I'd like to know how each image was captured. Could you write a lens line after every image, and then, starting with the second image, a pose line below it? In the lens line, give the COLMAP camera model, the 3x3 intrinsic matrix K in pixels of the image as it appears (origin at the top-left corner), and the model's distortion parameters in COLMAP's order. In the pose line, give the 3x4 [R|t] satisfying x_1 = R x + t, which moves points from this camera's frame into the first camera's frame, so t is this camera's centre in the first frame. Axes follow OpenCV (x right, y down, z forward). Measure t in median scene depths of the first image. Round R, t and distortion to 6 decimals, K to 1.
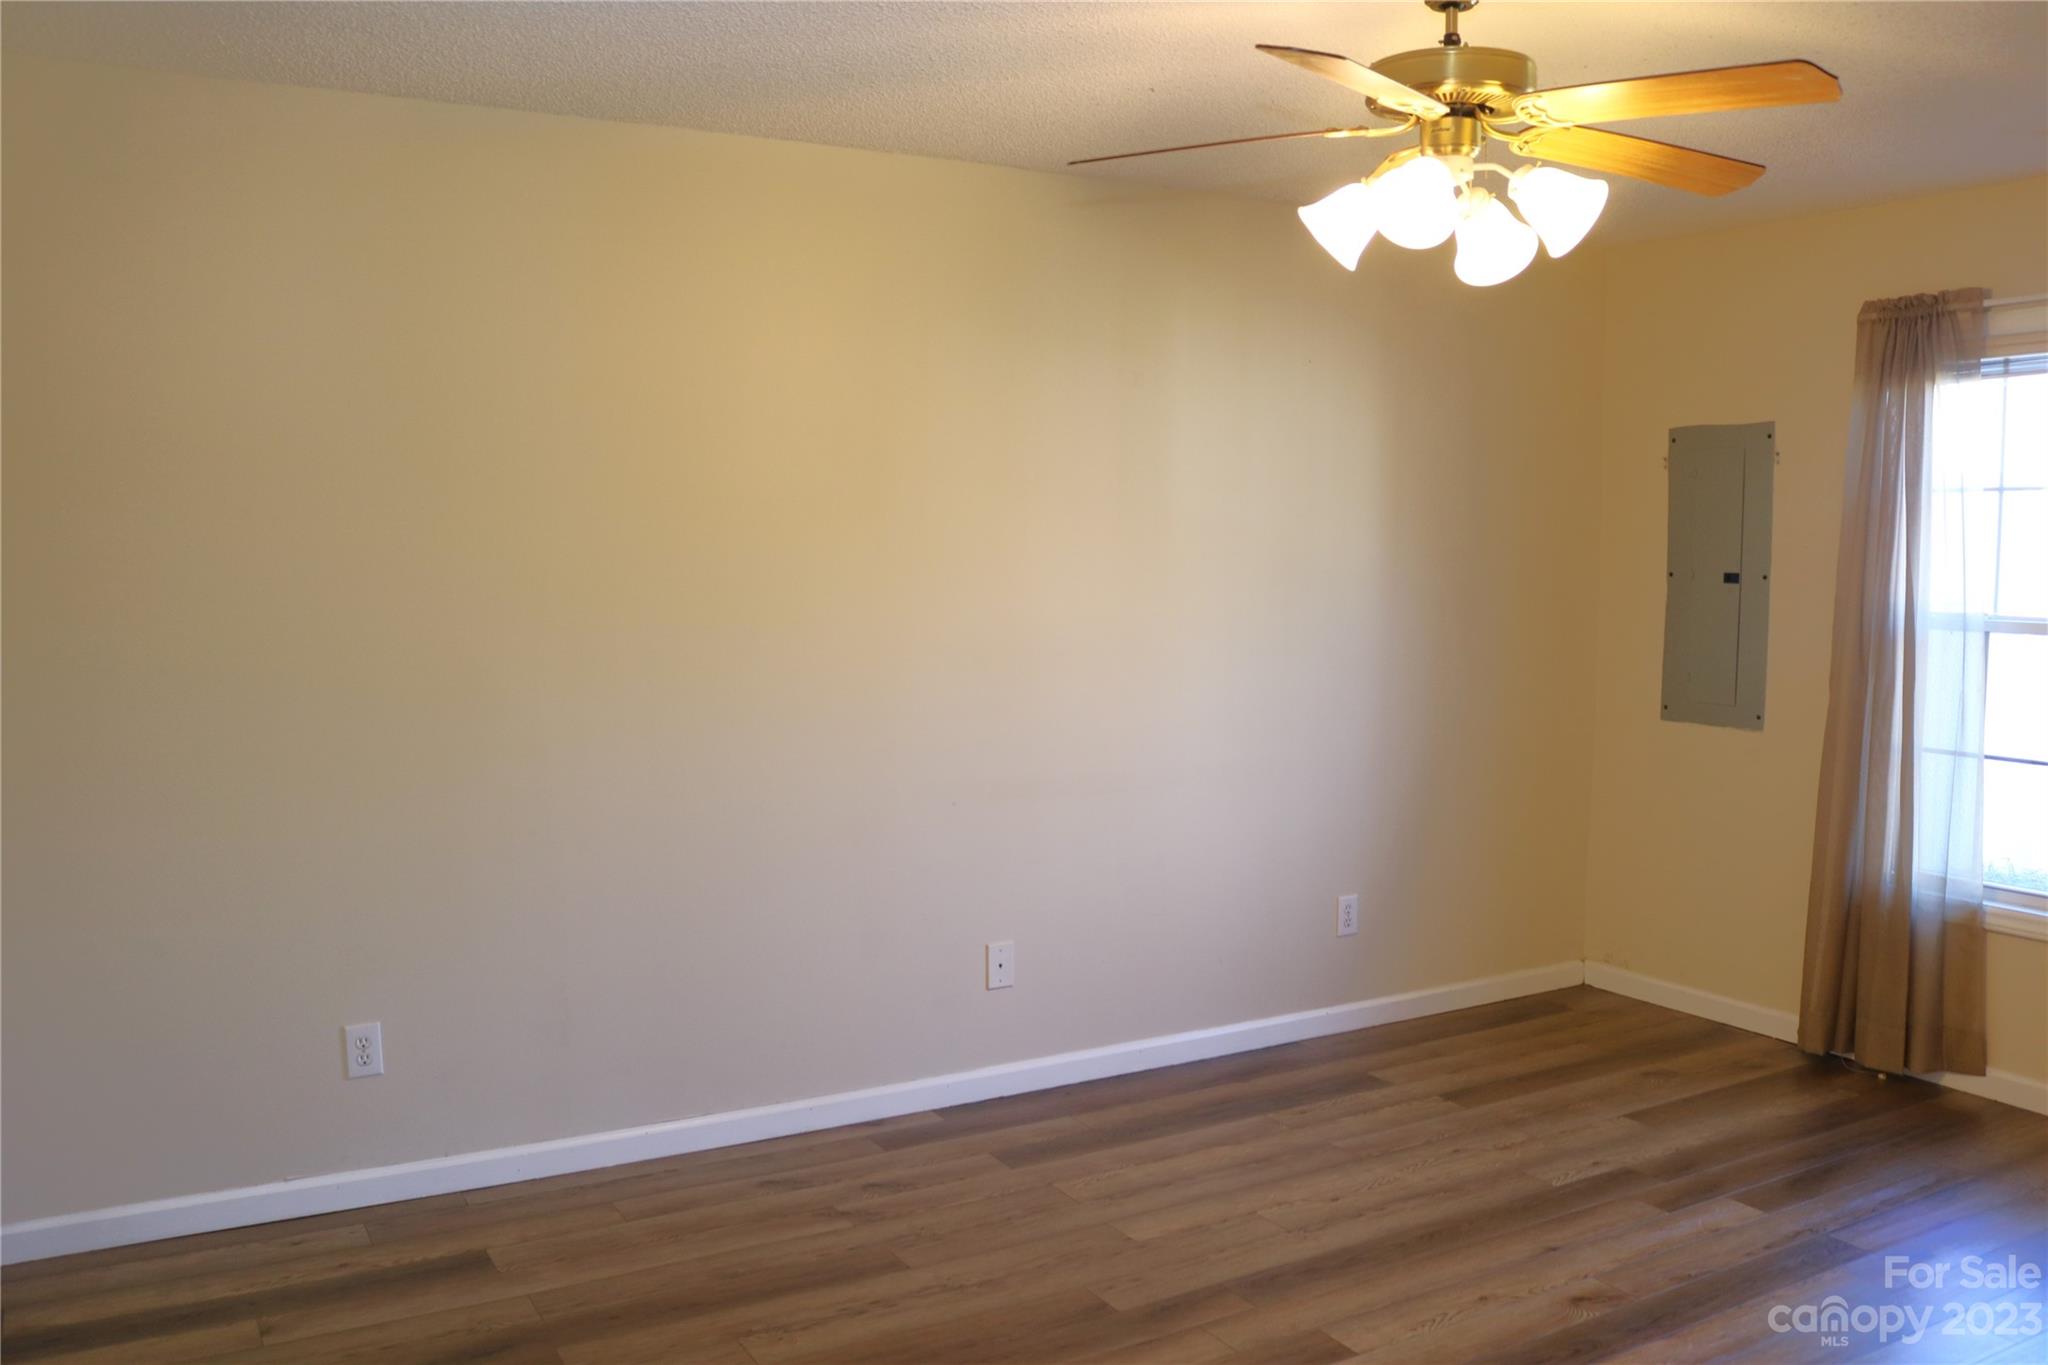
lens RADIAL K [[1687.5, 0, 1024.0], [0, 1687.5, 682.5], [0, 0, 1]] dist [-0.154915, 0.120335]
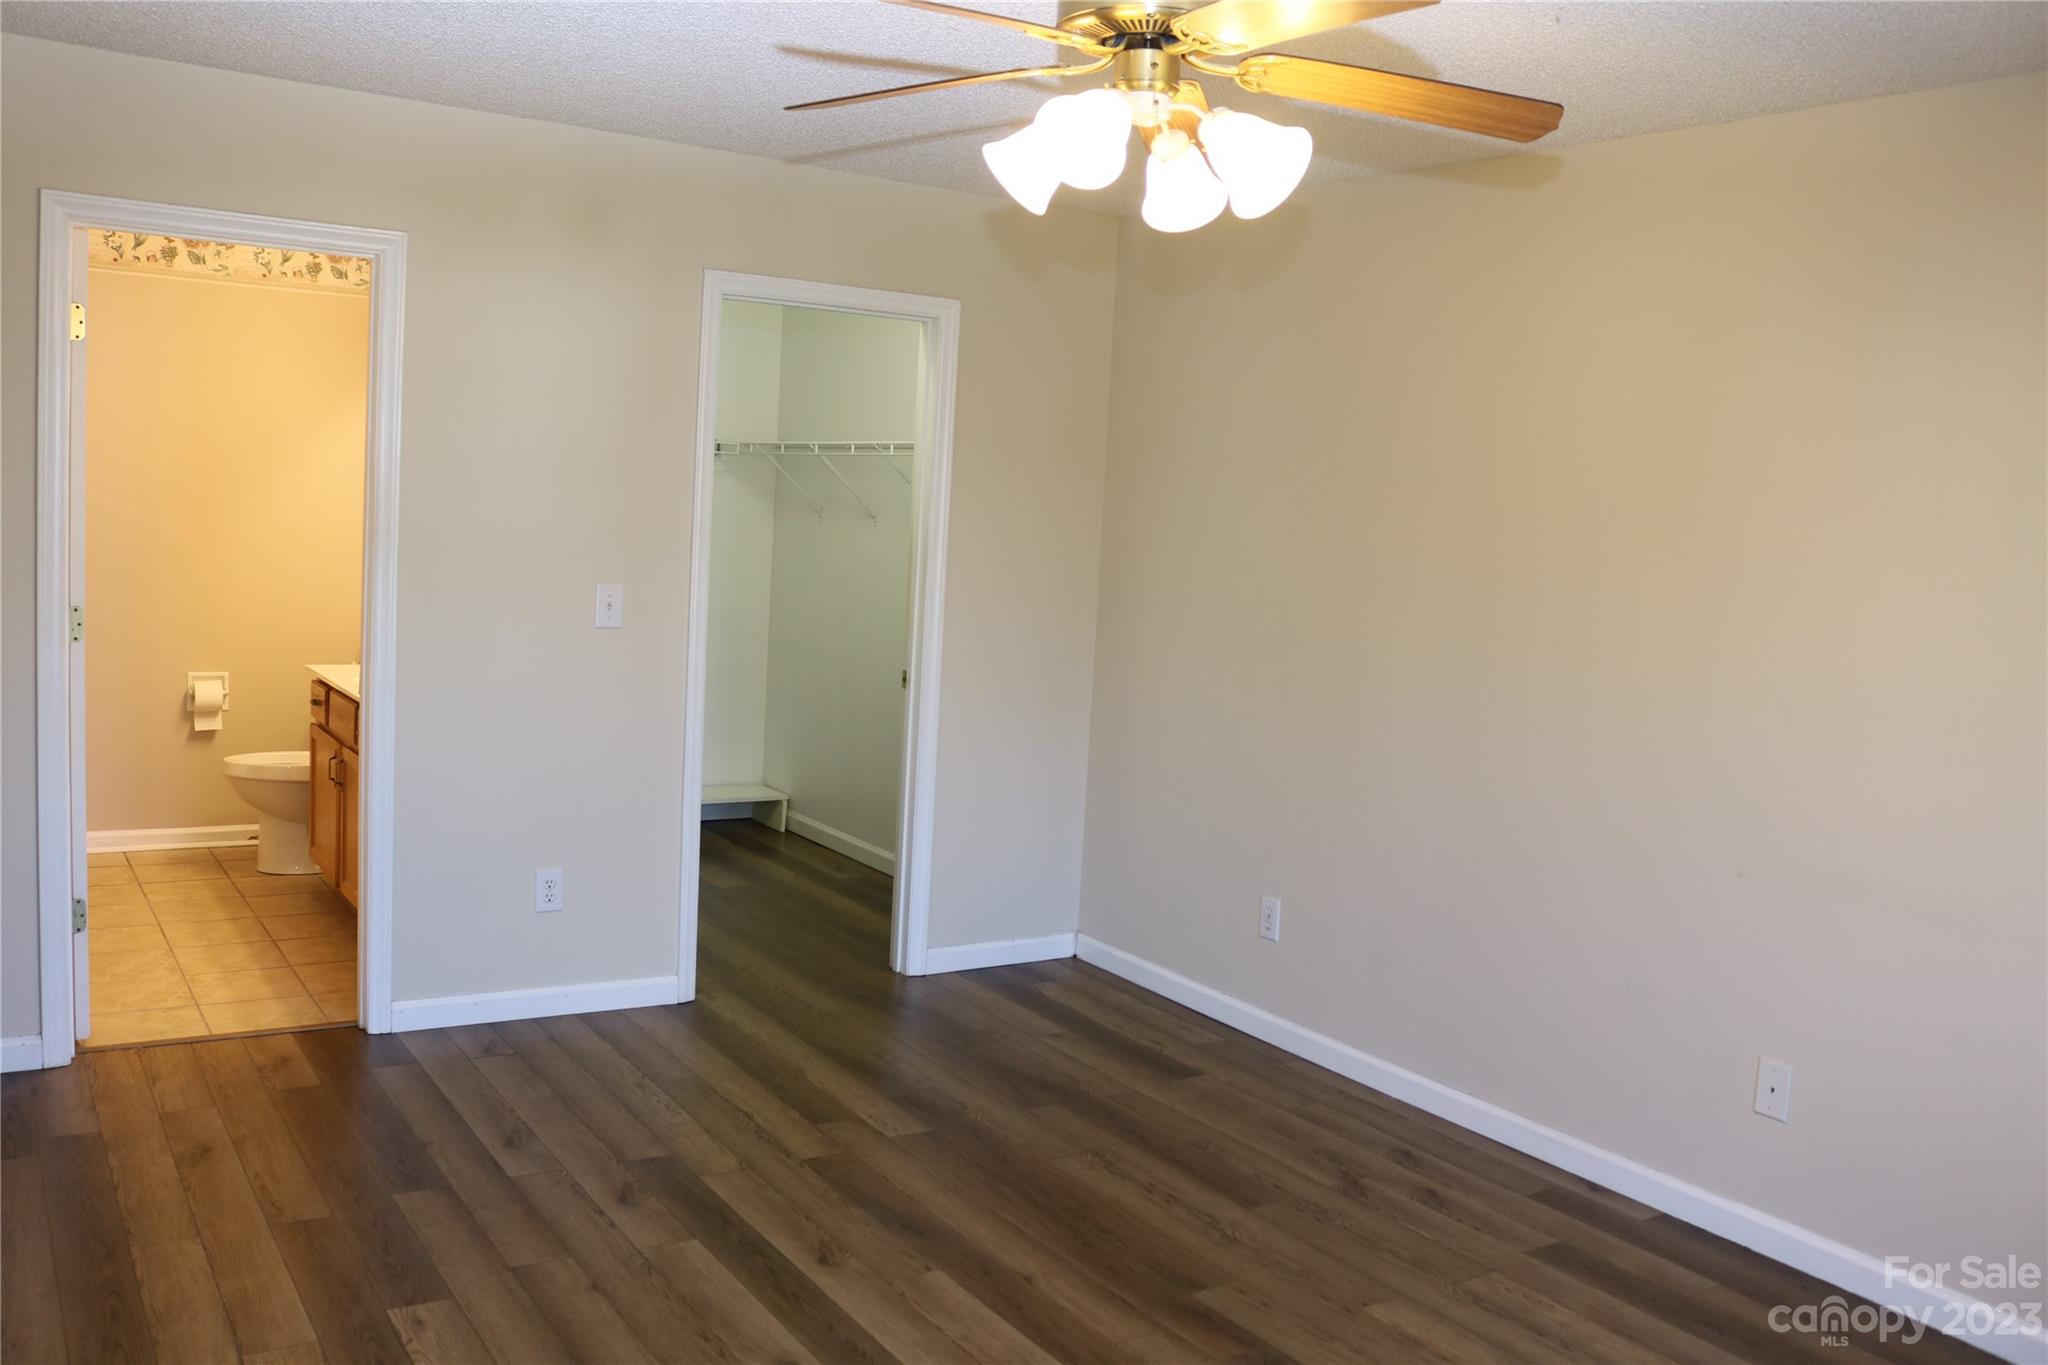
lens RADIAL K [[1687.5, 0, 1024.0], [0, 1687.5, 682.5], [0, 0, 1]] dist [-0.154915, 0.120335]
pose [[0.077623, 0.106746, -0.991252, 0.853464], [-0.156753, 0.983192, 0.093604, -0.048221], [0.984583, 0.148116, 0.093051, 0.651936]]
